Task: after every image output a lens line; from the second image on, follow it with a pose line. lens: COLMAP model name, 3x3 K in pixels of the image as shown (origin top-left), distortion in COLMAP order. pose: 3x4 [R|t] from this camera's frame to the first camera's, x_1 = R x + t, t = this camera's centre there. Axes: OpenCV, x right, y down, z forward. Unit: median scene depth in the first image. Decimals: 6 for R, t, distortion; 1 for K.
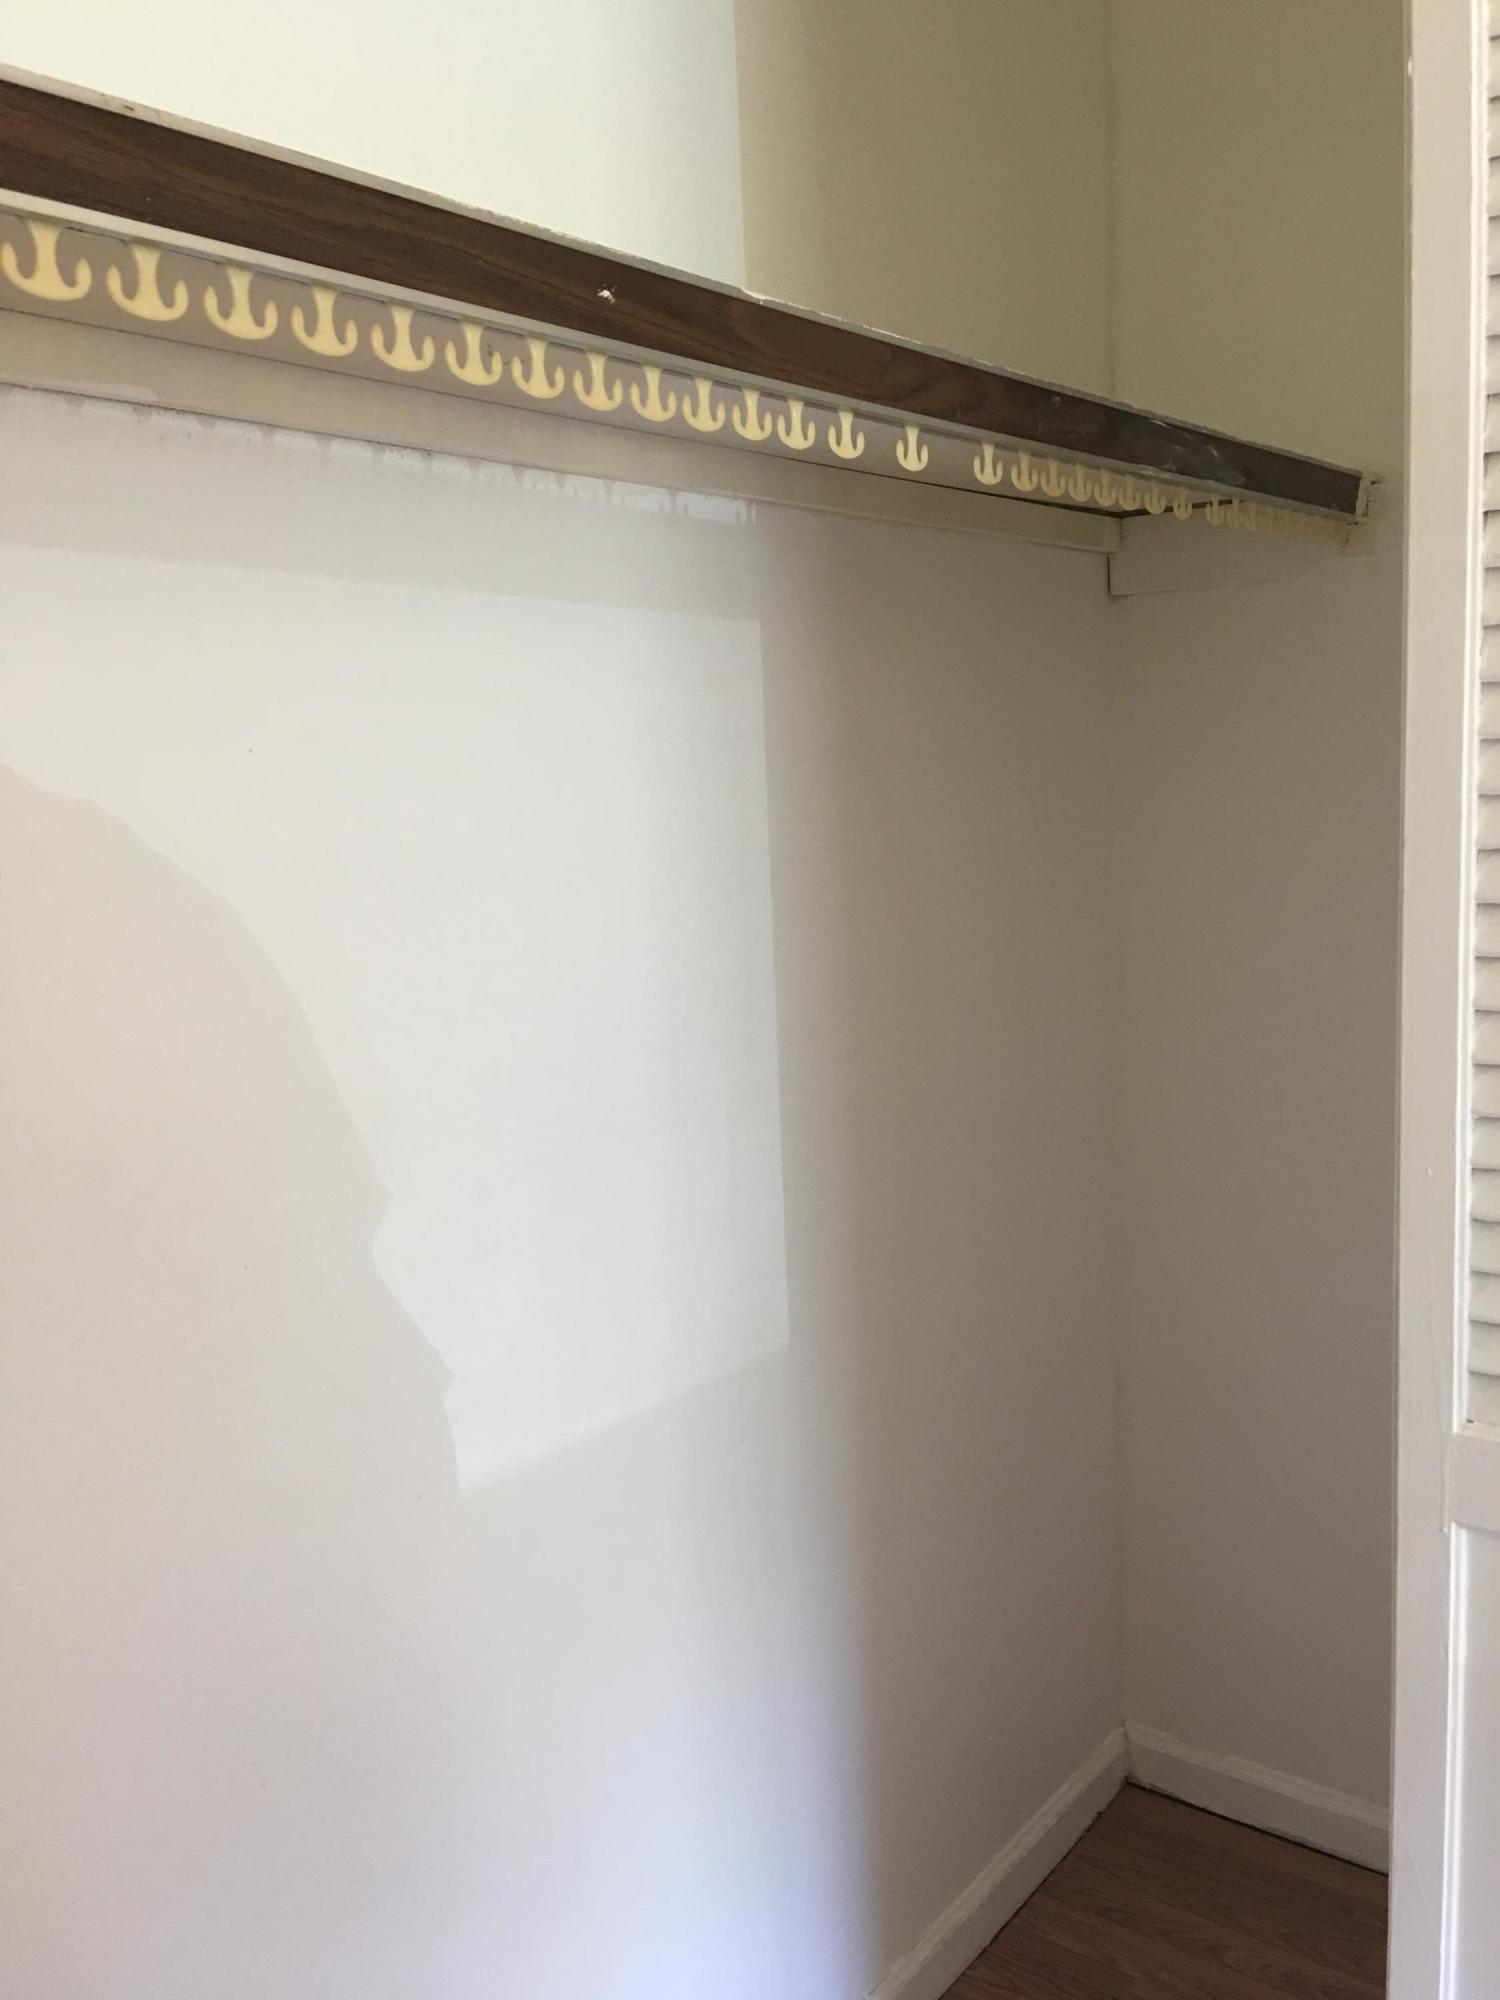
lens RADIAL K [[1704.6, 0, 753.7], [0, 1704.6, 969.0], [0, 0, 1]] dist [0.078859, -0.136852]
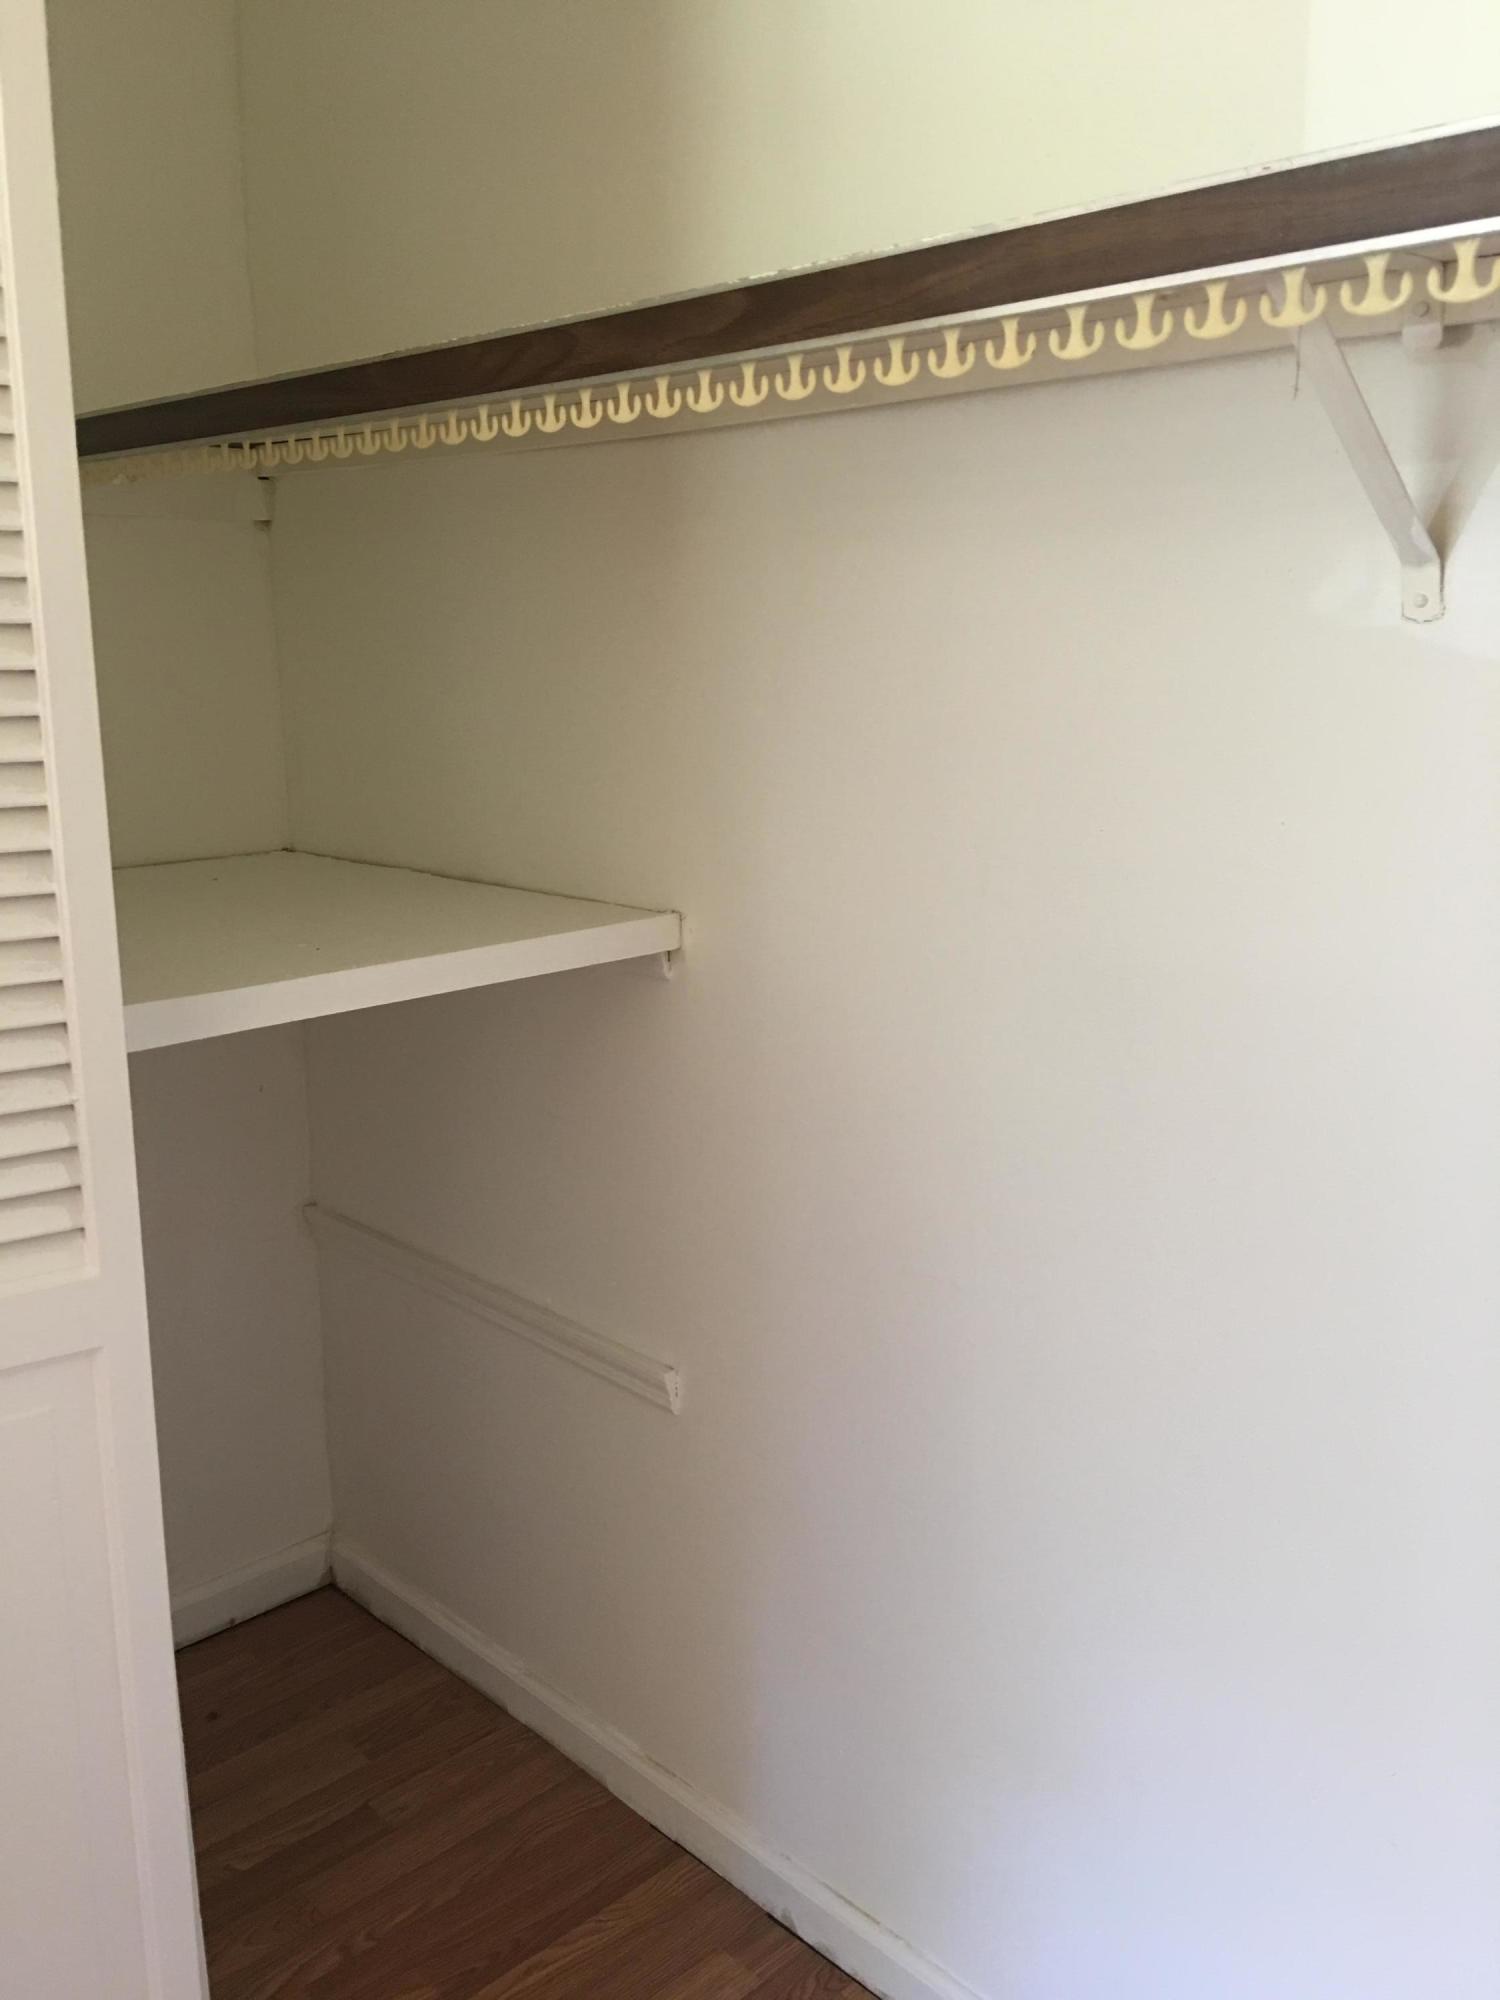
lens RADIAL K [[1704.6, 0, 753.7], [0, 1704.6, 969.0], [0, 0, 1]] dist [0.078859, -0.136852]
pose [[-0.145799, 0.141844, -0.979093, 1.095917], [-0.194227, 0.966304, 0.168914, -0.130260], [0.970061, 0.214794, -0.113337, 1.135756]]
